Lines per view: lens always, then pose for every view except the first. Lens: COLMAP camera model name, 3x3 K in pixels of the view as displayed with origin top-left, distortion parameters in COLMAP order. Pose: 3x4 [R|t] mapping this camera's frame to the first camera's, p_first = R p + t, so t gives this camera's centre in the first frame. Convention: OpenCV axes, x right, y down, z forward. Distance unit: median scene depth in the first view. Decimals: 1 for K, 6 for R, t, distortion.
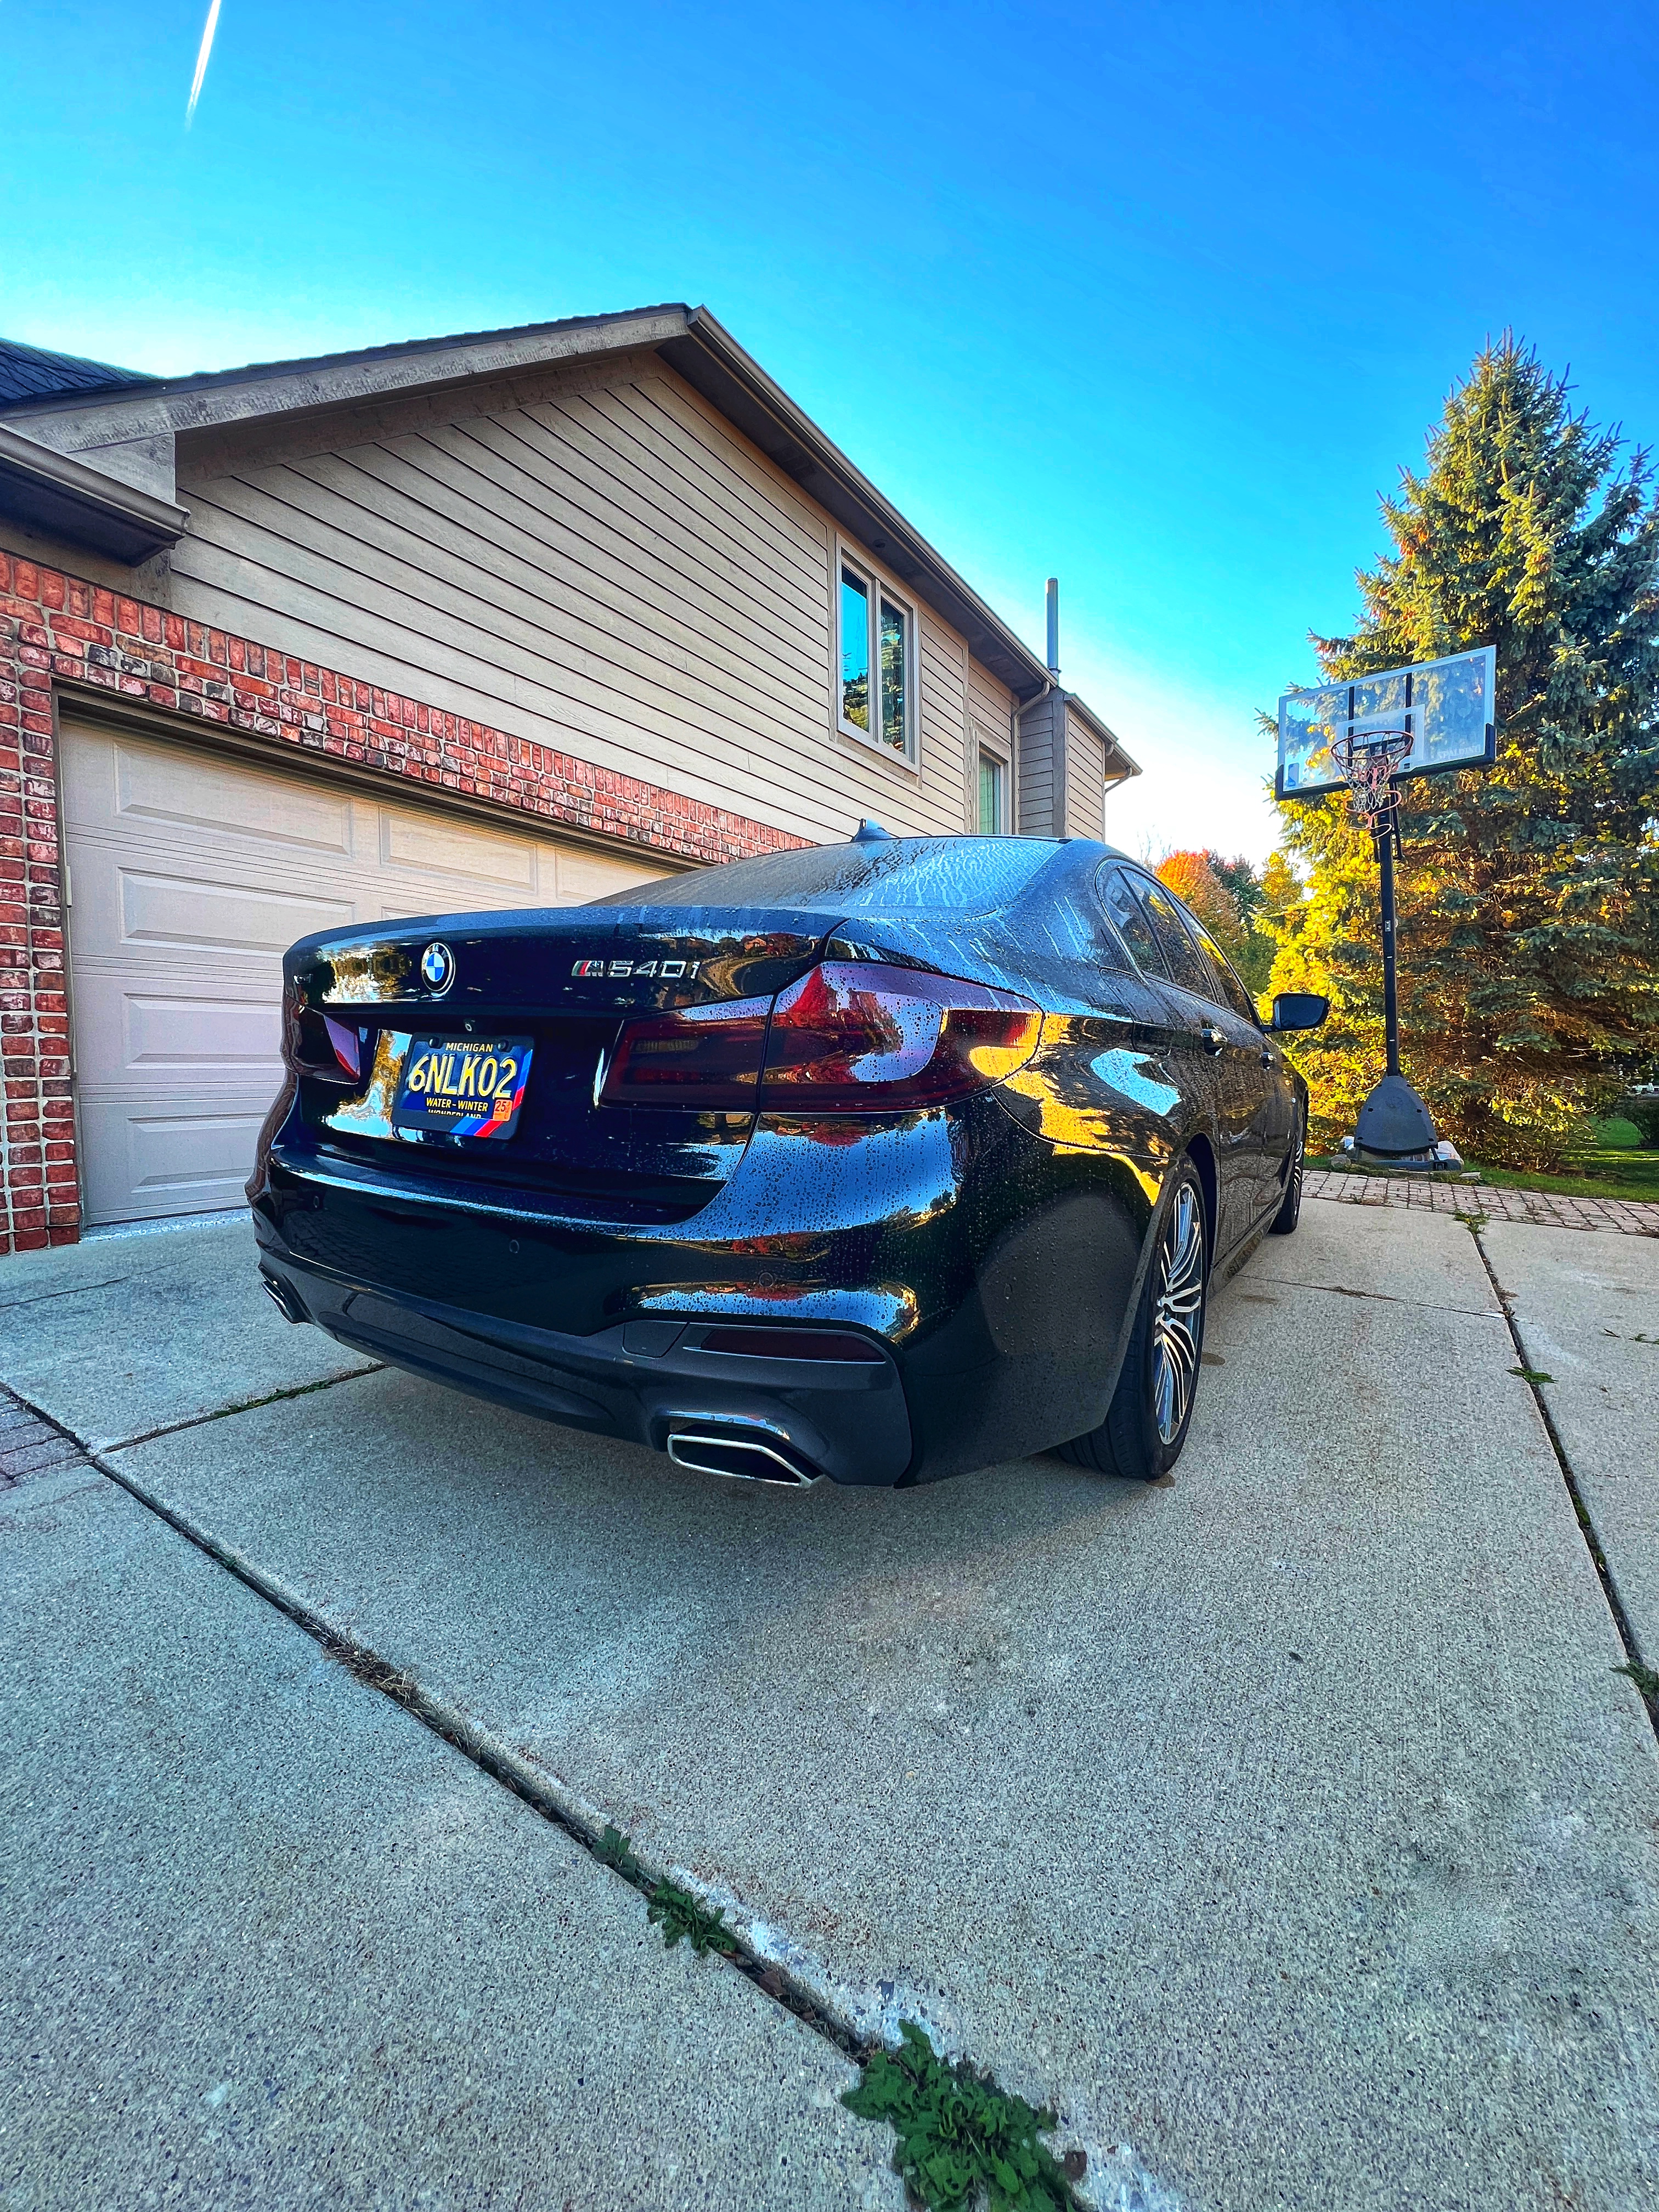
lens RADIAL K [[899.7, 0, 829.5], [0, 899.7, 1106.0], [0, 0, 1]] dist [0.000160, -0.001325]
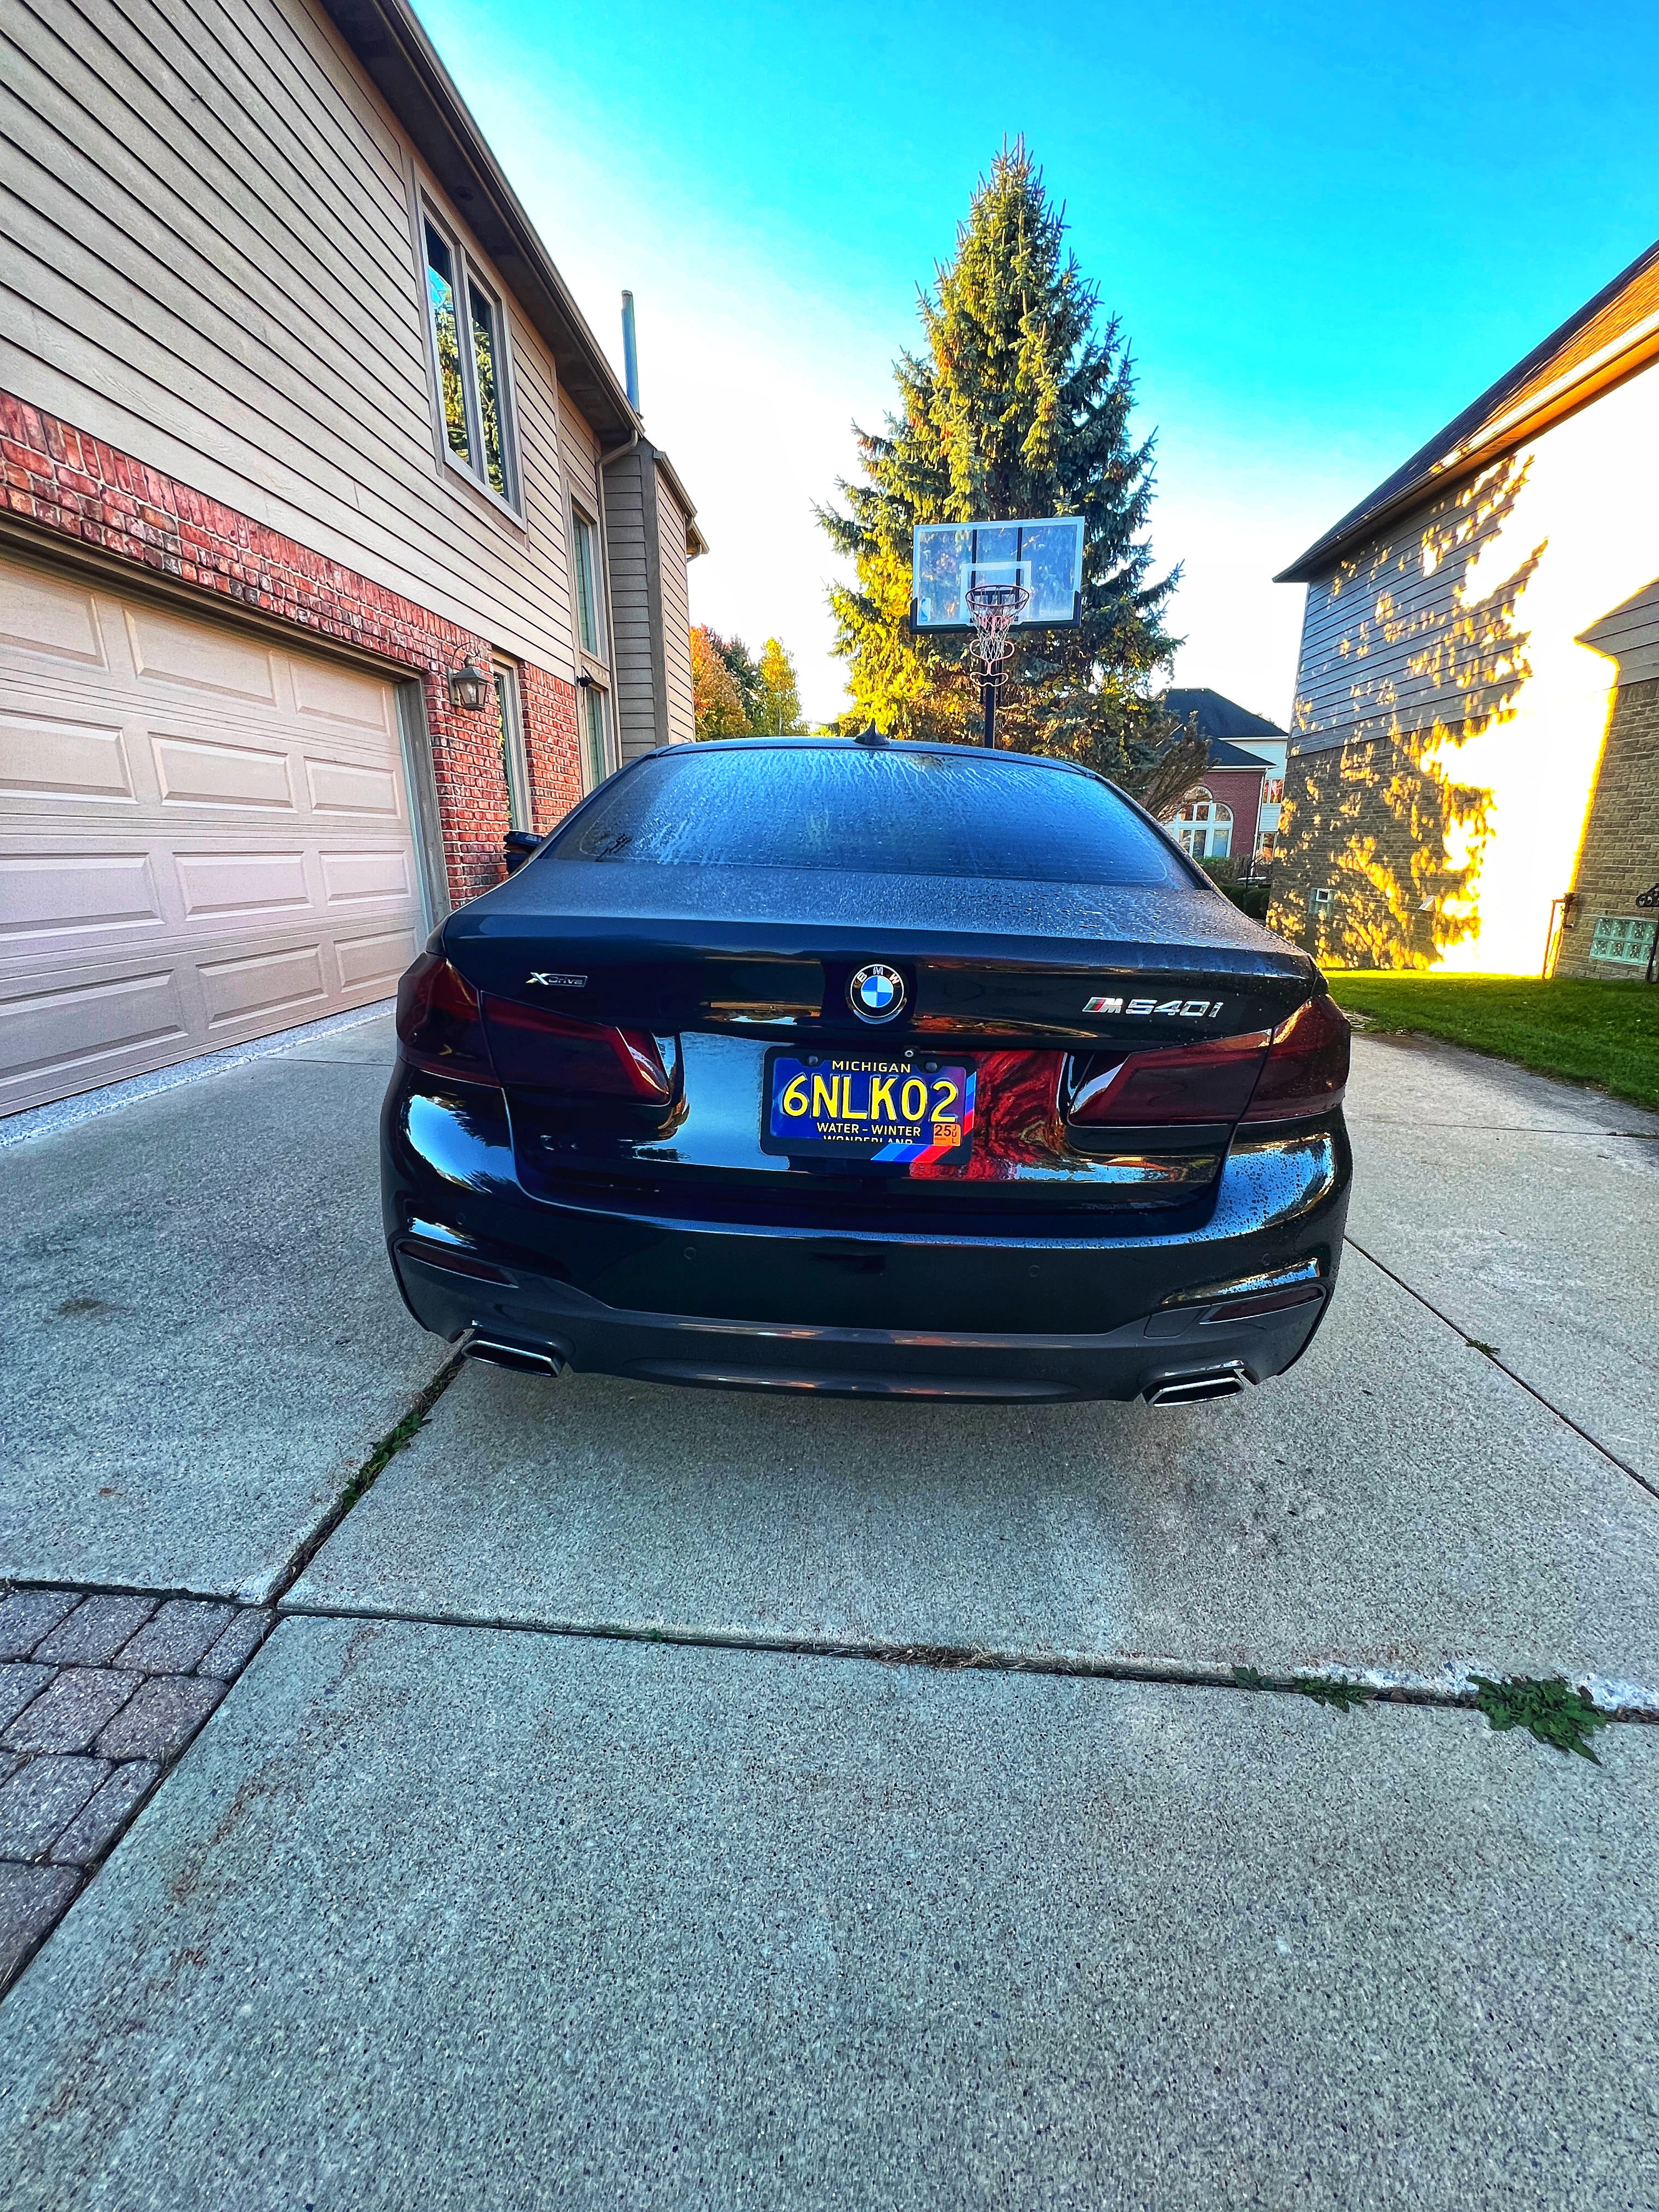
lens RADIAL K [[899.7, 0, 829.5], [0, 899.7, 1106.0], [0, 0, 1]] dist [0.000160, -0.001325]
pose [[0.854289, -0.140064, 0.500573, -0.352054], [0.017890, 0.970364, 0.240983, -0.097166], [-0.519491, -0.196914, 0.831477, 0.092529]]
